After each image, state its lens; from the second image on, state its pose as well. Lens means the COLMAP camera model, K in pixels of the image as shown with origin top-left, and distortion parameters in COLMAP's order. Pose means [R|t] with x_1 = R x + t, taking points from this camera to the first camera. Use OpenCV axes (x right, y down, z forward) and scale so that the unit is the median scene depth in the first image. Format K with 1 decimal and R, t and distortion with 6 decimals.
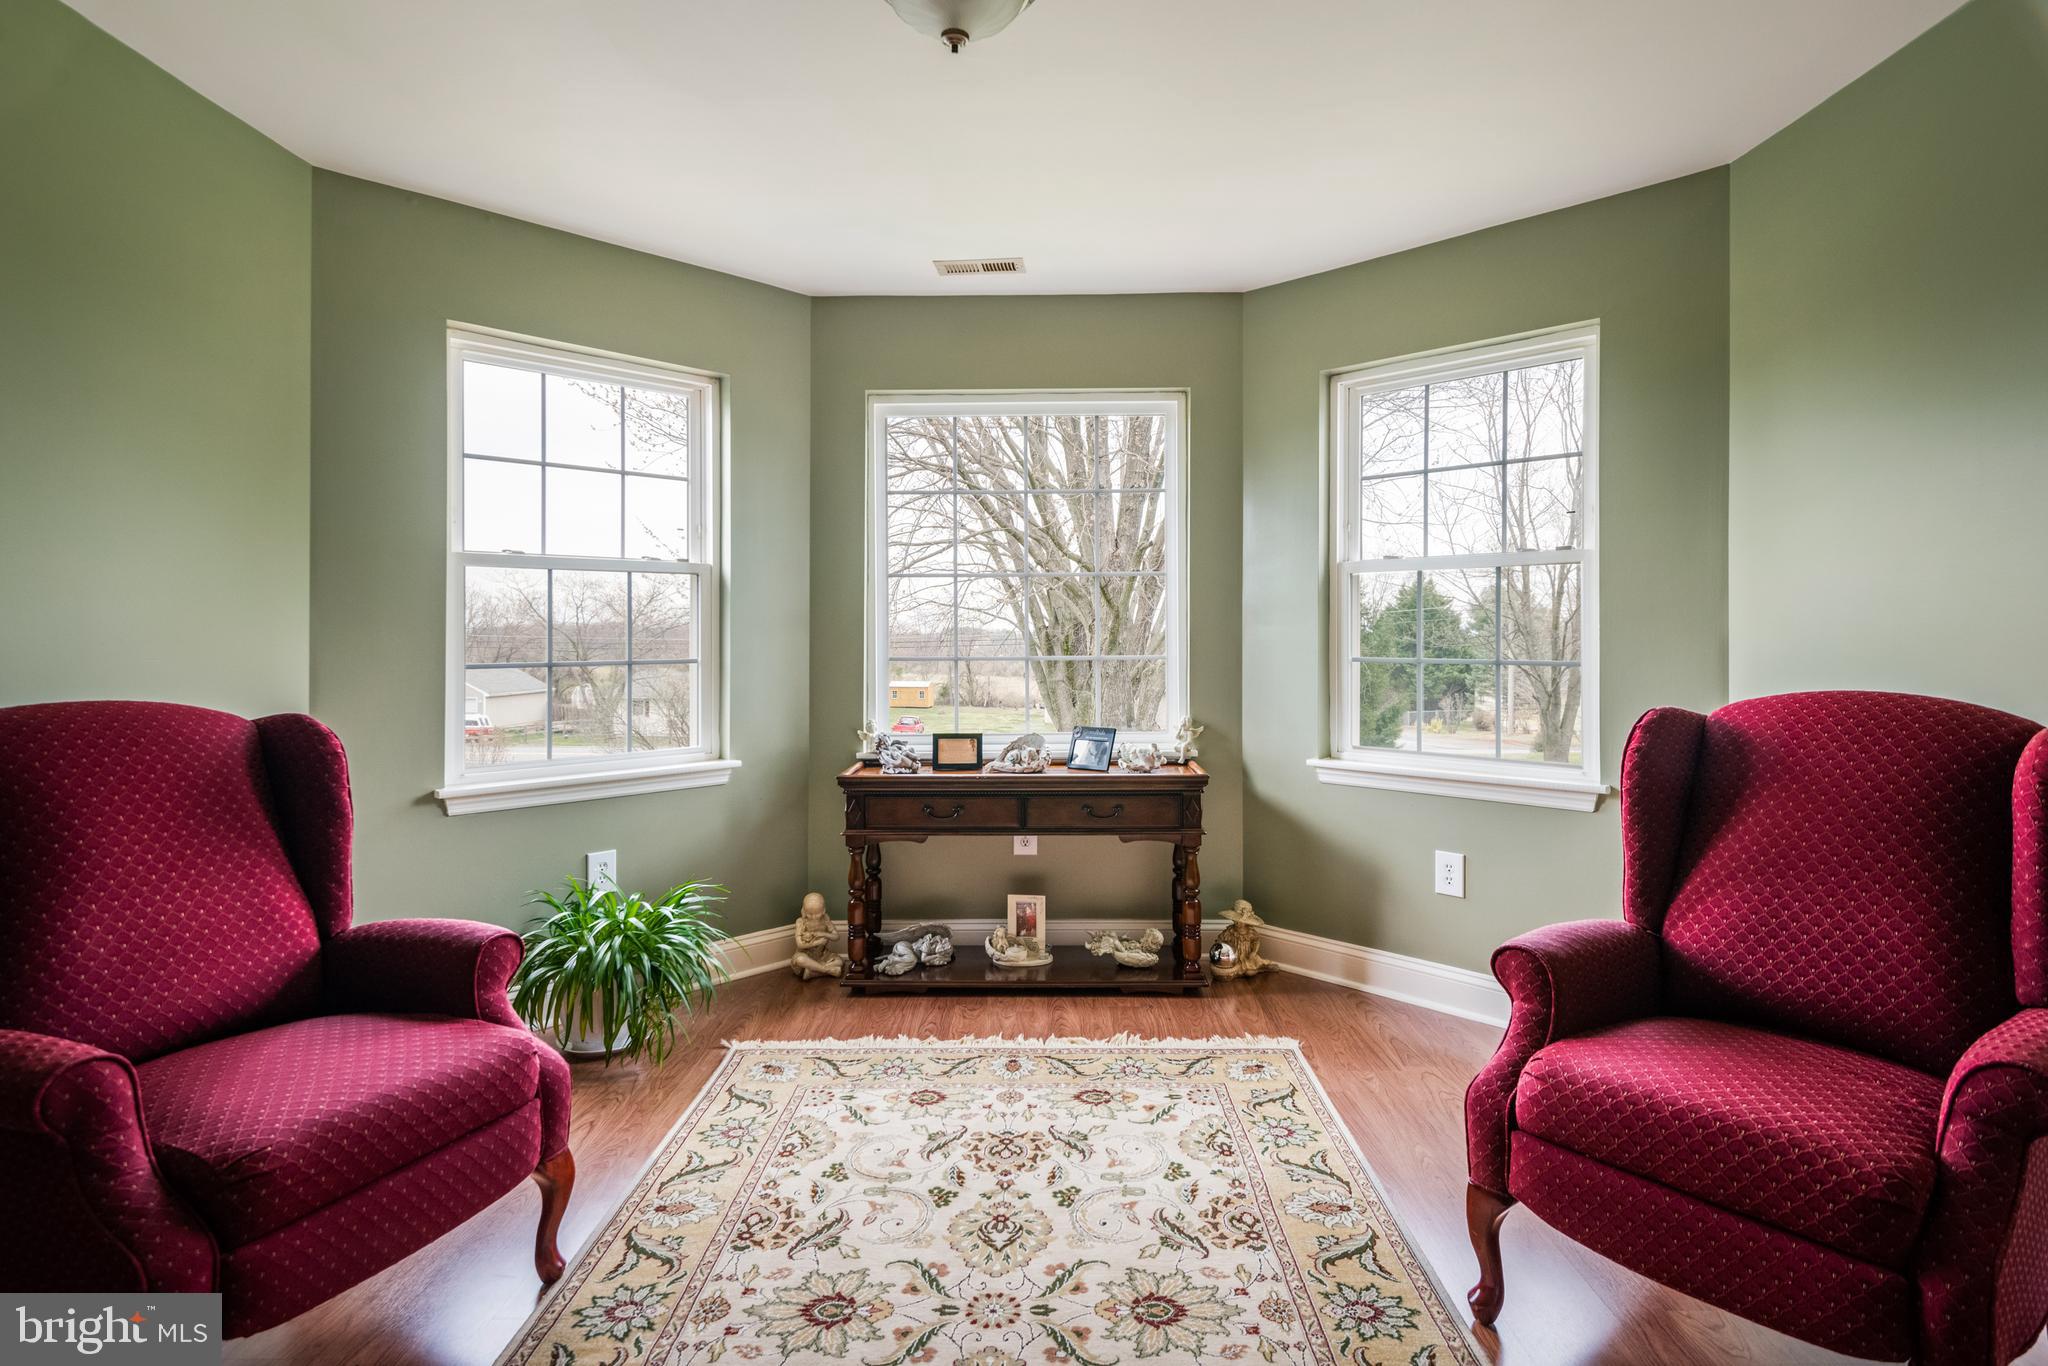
lens RADIAL K [[1056.8, 0, 1028.1], [0, 1056.8, 617.9], [0, 0, 1]] dist [0.045338, -0.000407]
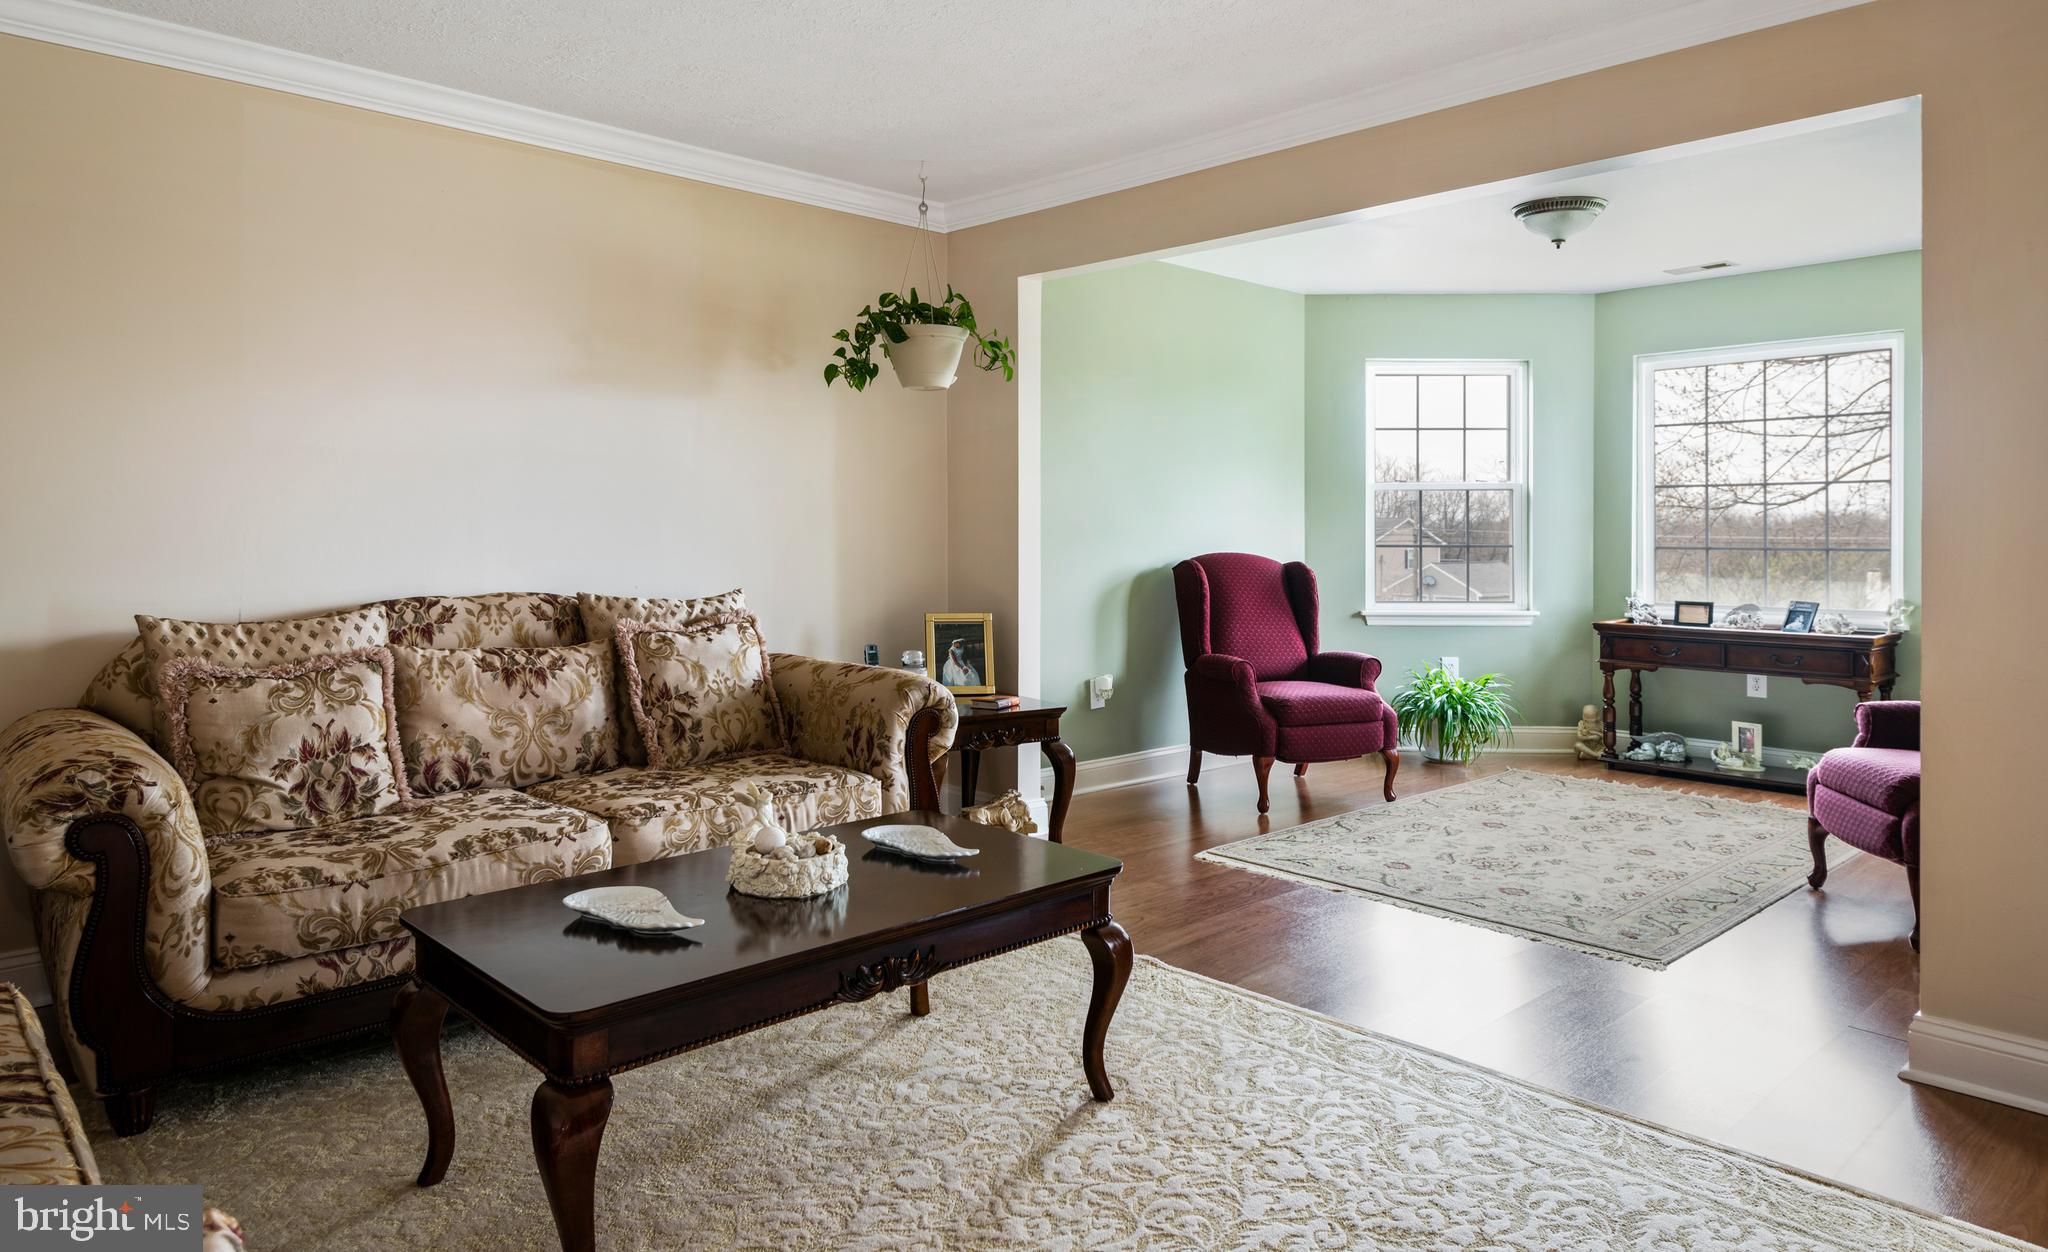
lens RADIAL K [[1335.0, 0, 1027.9], [0, 1335.0, 522.6], [0, 0, 1]] dist [-0.001443, 0.000025]
pose [[0.688163, 0.002723, -0.725551, 0.631058], [0.002009, 0.999982, 0.005658, -0.005752], [0.725553, -0.005352, 0.688145, -0.877272]]
